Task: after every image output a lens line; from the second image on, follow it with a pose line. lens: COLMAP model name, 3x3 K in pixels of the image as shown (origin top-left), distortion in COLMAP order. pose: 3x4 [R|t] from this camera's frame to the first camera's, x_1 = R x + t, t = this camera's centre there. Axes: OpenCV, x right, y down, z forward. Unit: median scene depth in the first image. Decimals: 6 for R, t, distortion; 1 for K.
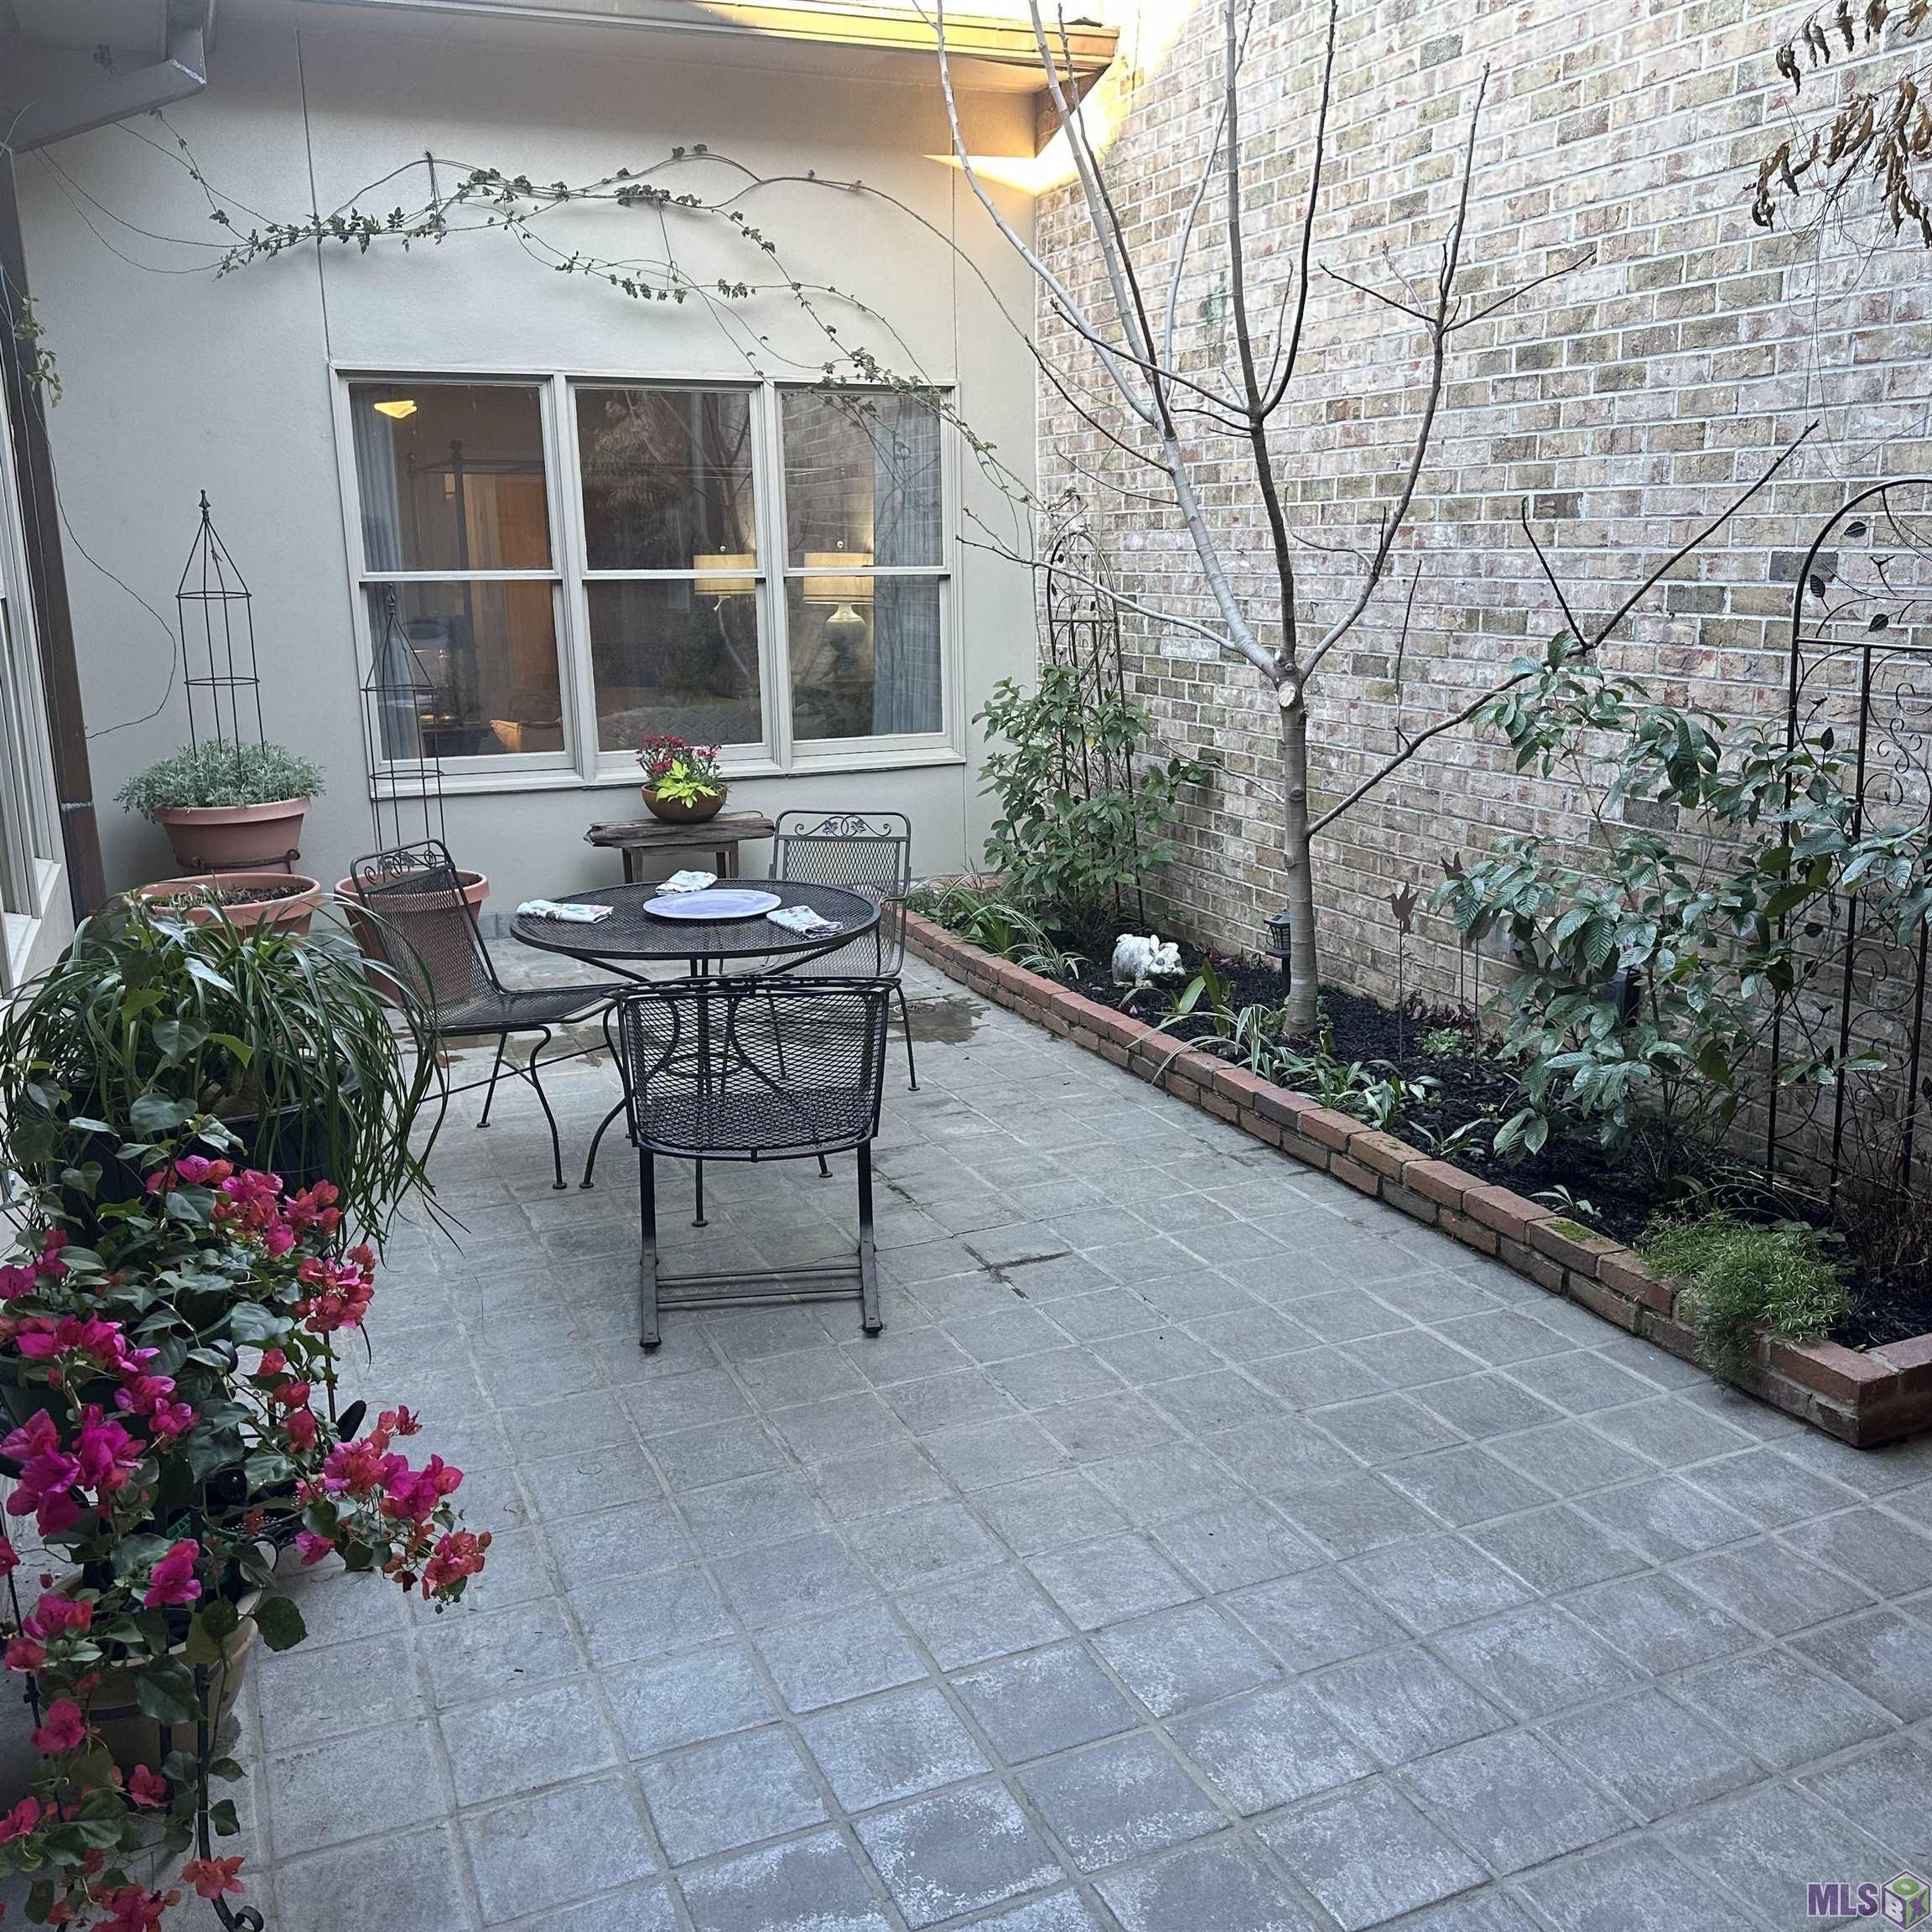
lens RADIAL K [[1799.0, 0, 971.4], [0, 1799.0, 956.3], [0, 0, 1]] dist [0.192755, -0.381918]
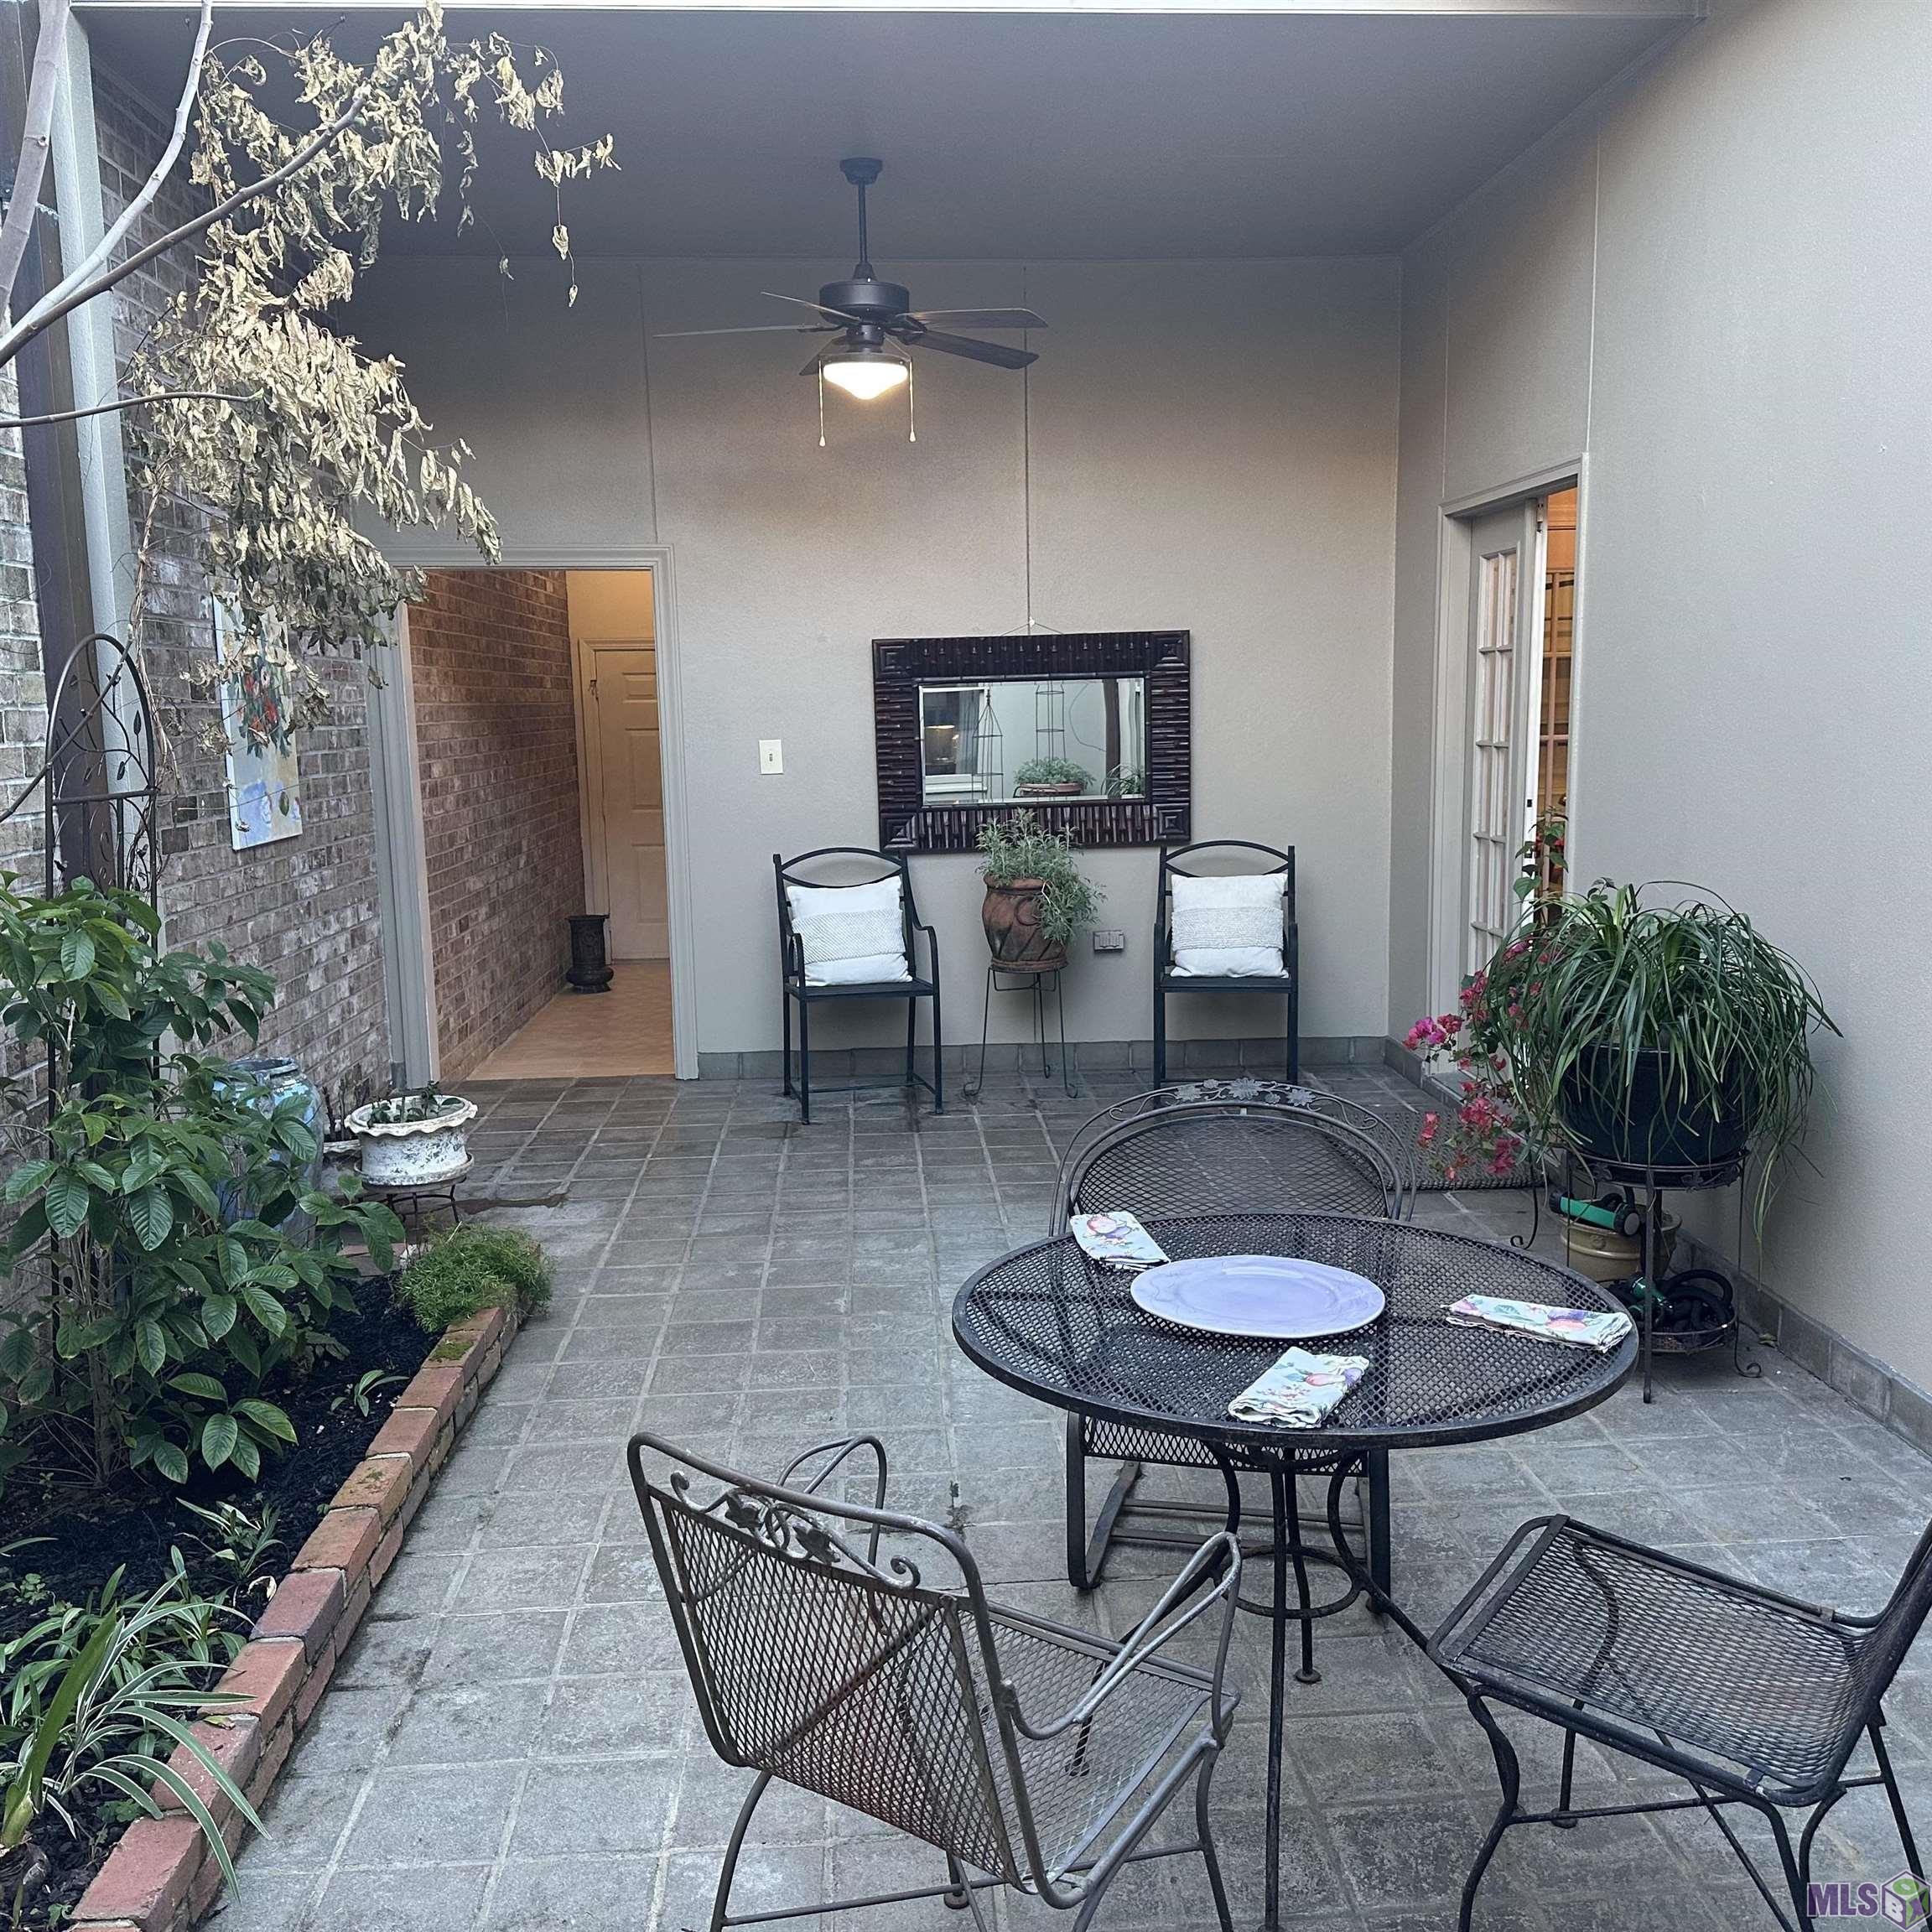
lens RADIAL K [[1799.0, 0, 971.4], [0, 1799.0, 956.3], [0, 0, 1]] dist [0.192755, -0.381918]
pose [[-0.940245, -0.014456, 0.340191, -0.326460], [0.108219, 0.934607, 0.338820, -0.419539], [-0.322843, 0.355389, -0.877195, 1.944514]]
